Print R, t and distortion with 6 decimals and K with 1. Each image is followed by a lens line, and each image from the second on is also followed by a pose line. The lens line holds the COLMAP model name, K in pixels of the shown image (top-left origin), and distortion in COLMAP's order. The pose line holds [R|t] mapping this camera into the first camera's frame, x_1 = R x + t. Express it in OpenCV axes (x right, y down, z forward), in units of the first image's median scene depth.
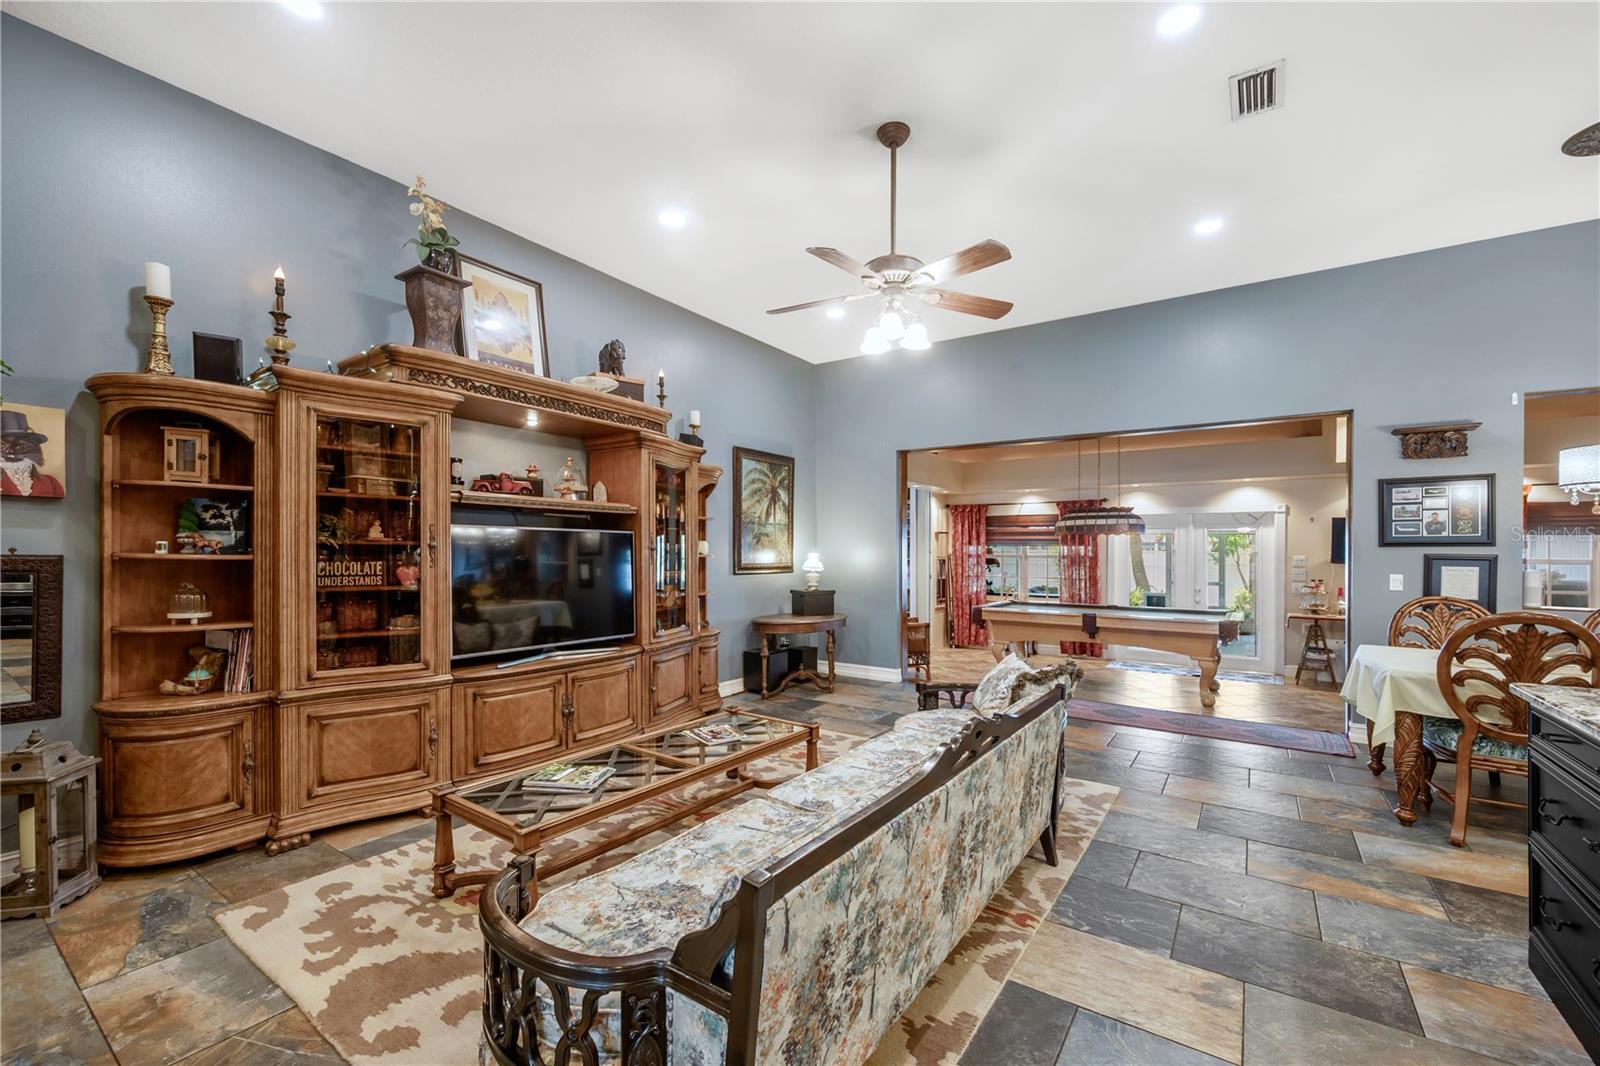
lens RADIAL K [[648.2, 0, 803.2], [0, 648.2, 555.4], [0, 0, 1]] dist [0.000677, 0.000076]
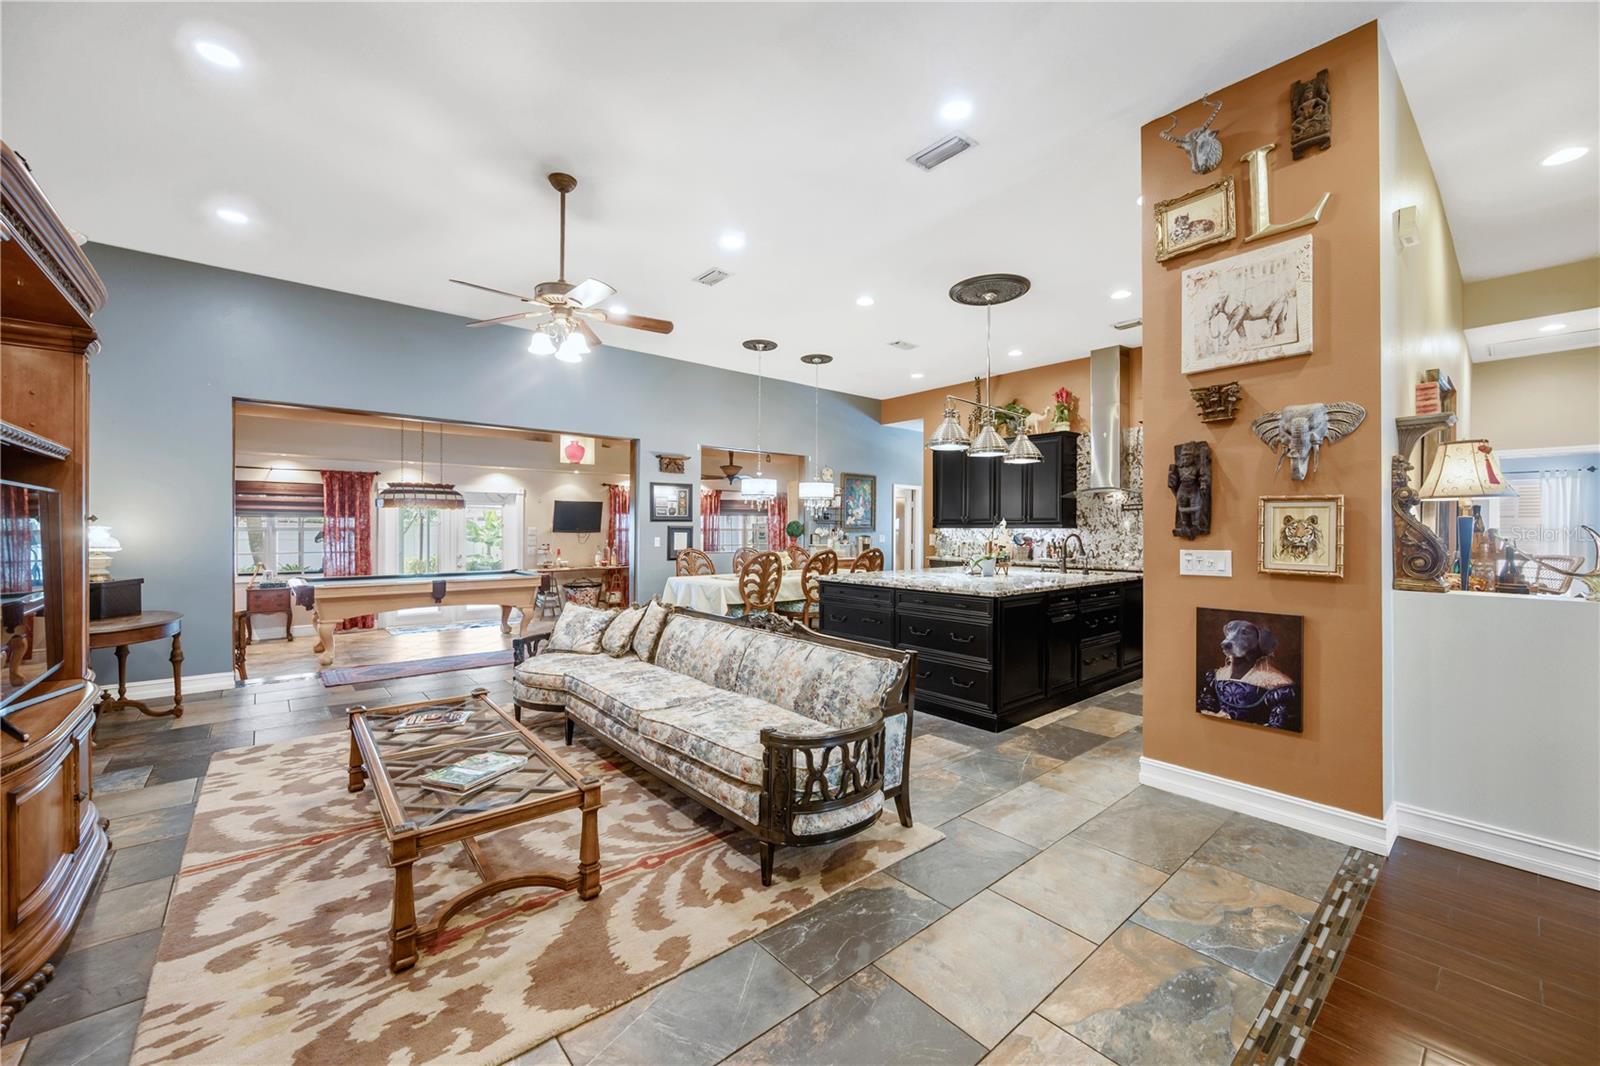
lens RADIAL K [[629.7, 0, 802.2], [0, 629.7, 529.5], [0, 0, 1]] dist [-0.000879, 0.000141]
pose [[0.260359, -0.008018, 0.965479, -0.657713], [0.003187, 0.999967, 0.007445, -0.003870], [-0.965507, 0.001138, 0.260376, 0.192659]]
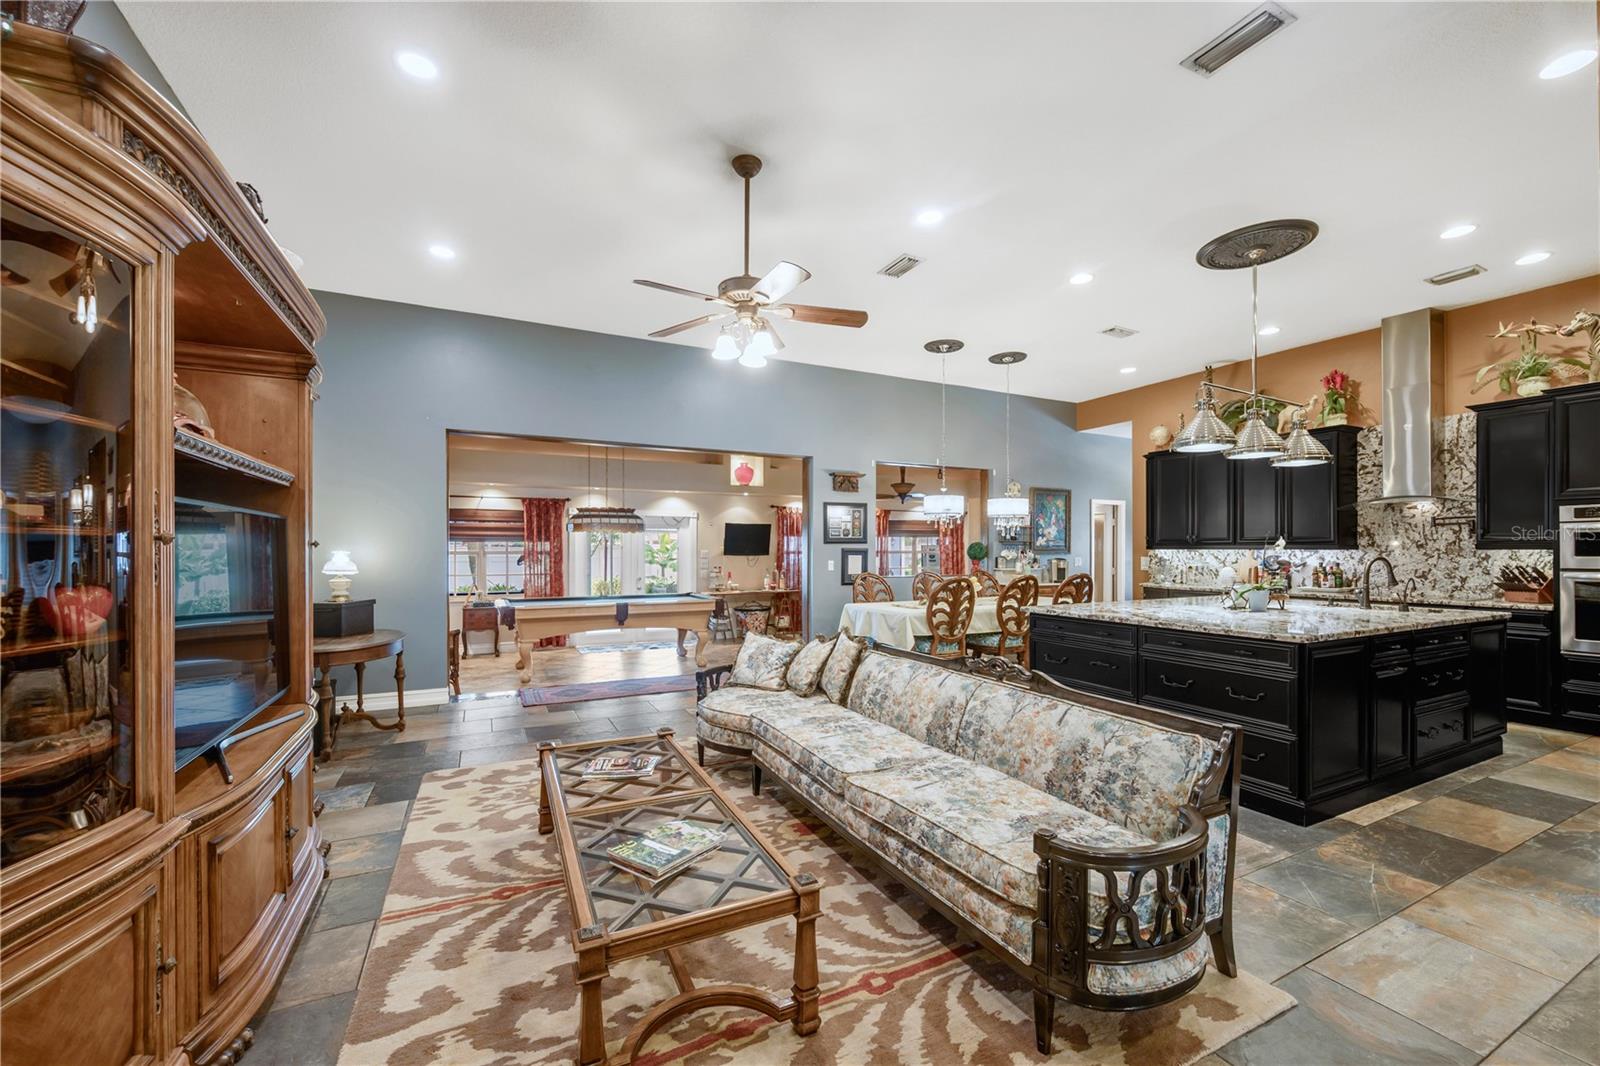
lens RADIAL K [[637.1, 0, 802.6], [0, 637.1, 553.4], [0, 0, 1]] dist [0.000560, -0.000201]
pose [[0.485403, -0.011928, 0.874209, -0.560789], [0.007869, 0.999926, 0.009274, -0.005253], [-0.874255, 0.002377, 0.485460, 0.297368]]
